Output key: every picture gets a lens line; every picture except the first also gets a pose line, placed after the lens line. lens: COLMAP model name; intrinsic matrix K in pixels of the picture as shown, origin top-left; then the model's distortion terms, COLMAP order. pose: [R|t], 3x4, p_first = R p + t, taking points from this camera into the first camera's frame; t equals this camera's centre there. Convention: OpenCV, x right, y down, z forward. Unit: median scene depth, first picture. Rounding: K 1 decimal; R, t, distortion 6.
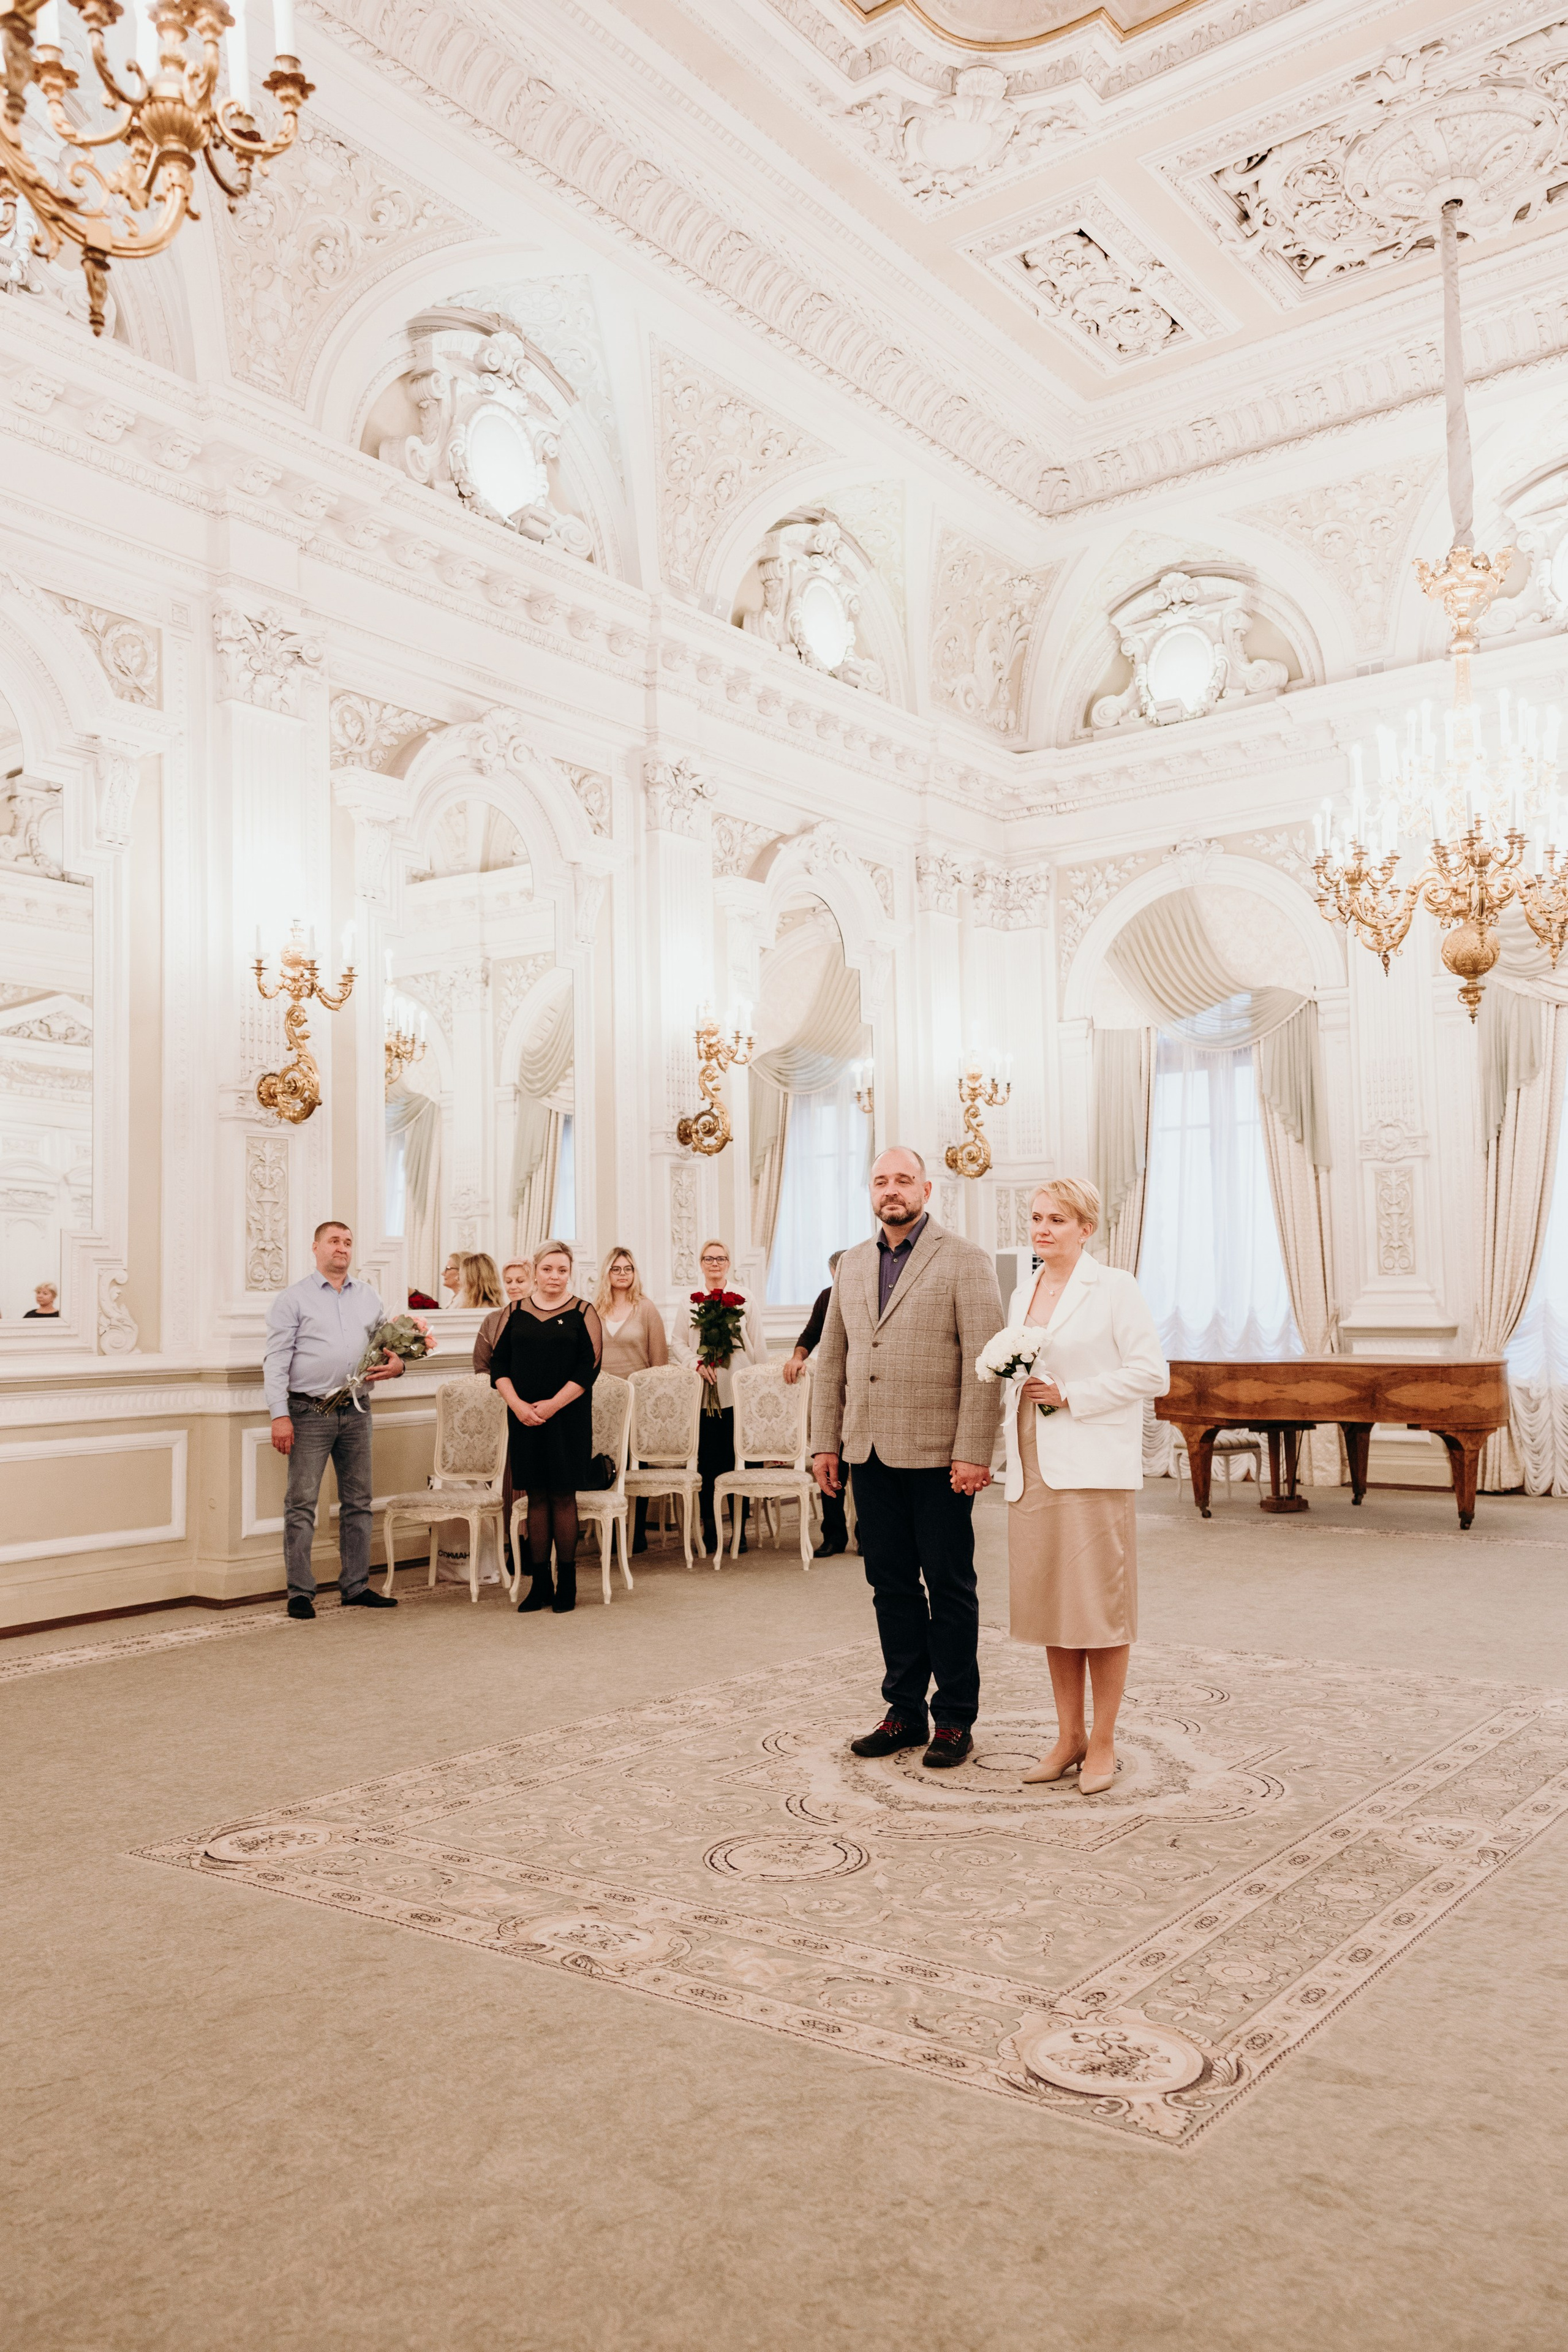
lens RADIAL K [[1815.4, 0, 779.6], [0, 1815.4, 1179.0], [0, 0, 1]] dist [0.060969, 0.012023]
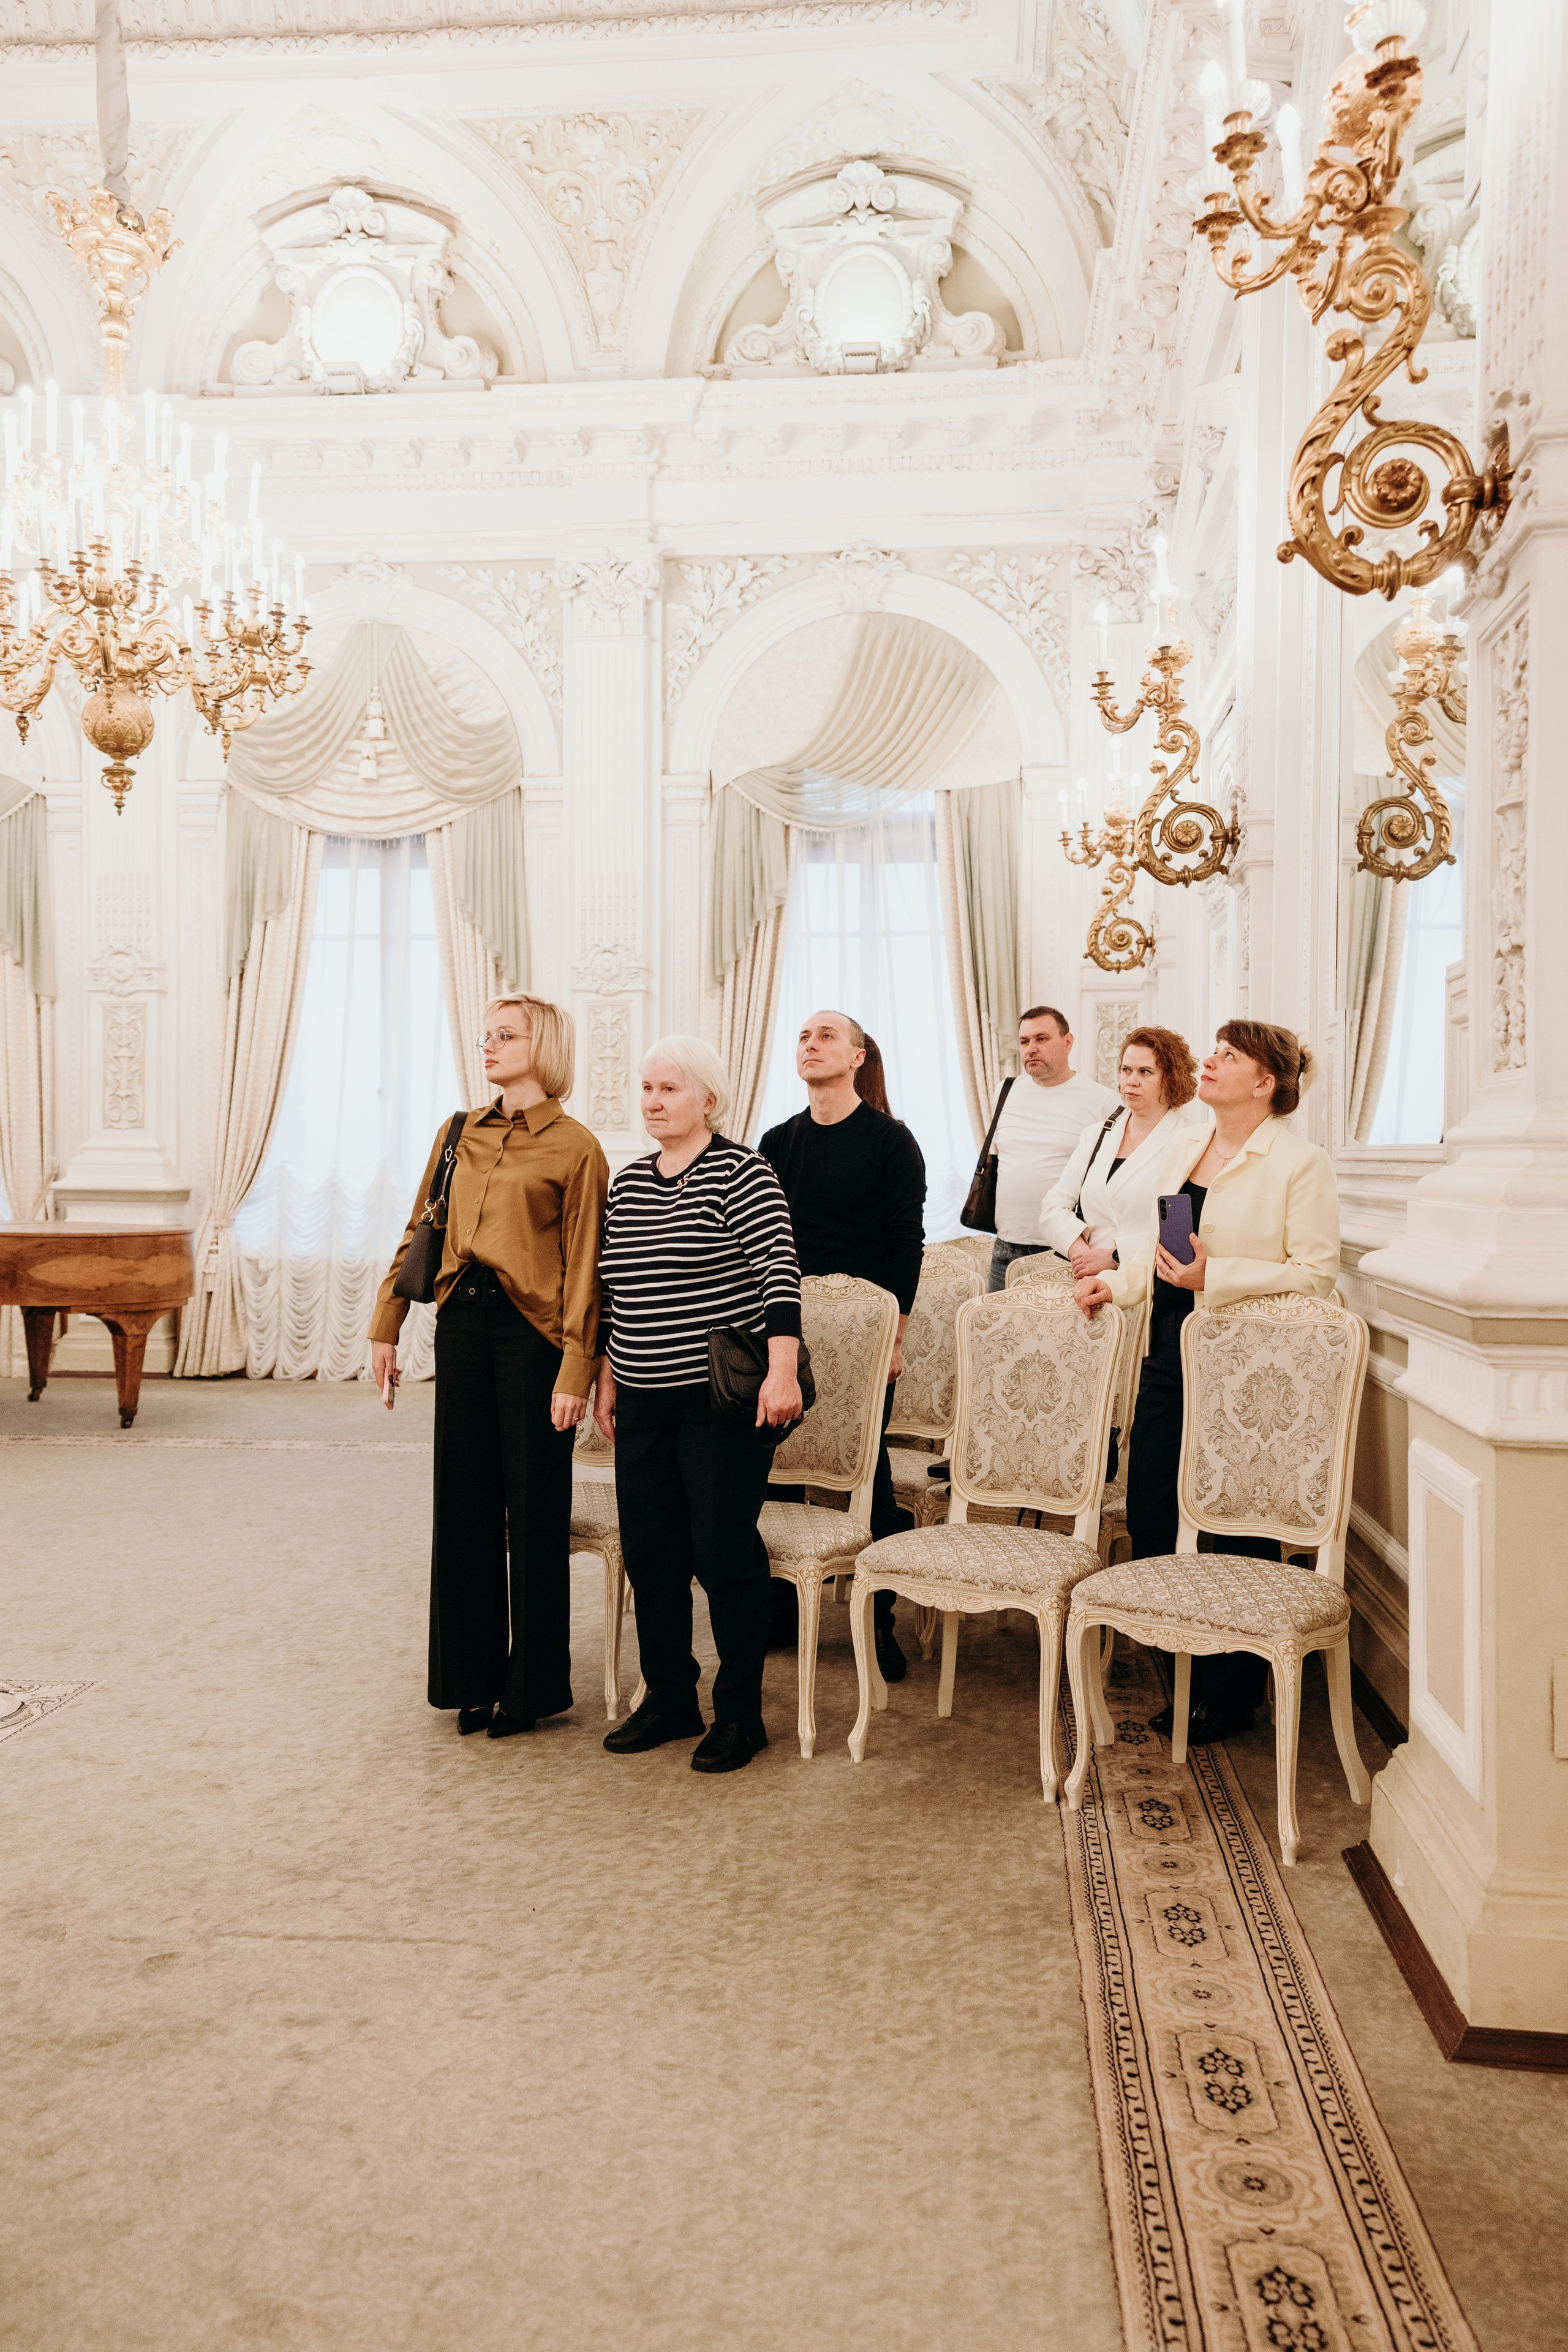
lens RADIAL K [[1815.4, 0, 781.8], [0, 1815.4, 1183.1], [0, 0, 1]] dist [0.060969, 0.012023]
pose [[0.857710, 0.017100, 0.513849, 0.198753], [-0.056357, 0.996551, 0.060906, 0.010133], [-0.511036, -0.081199, 0.855716, 0.133304]]
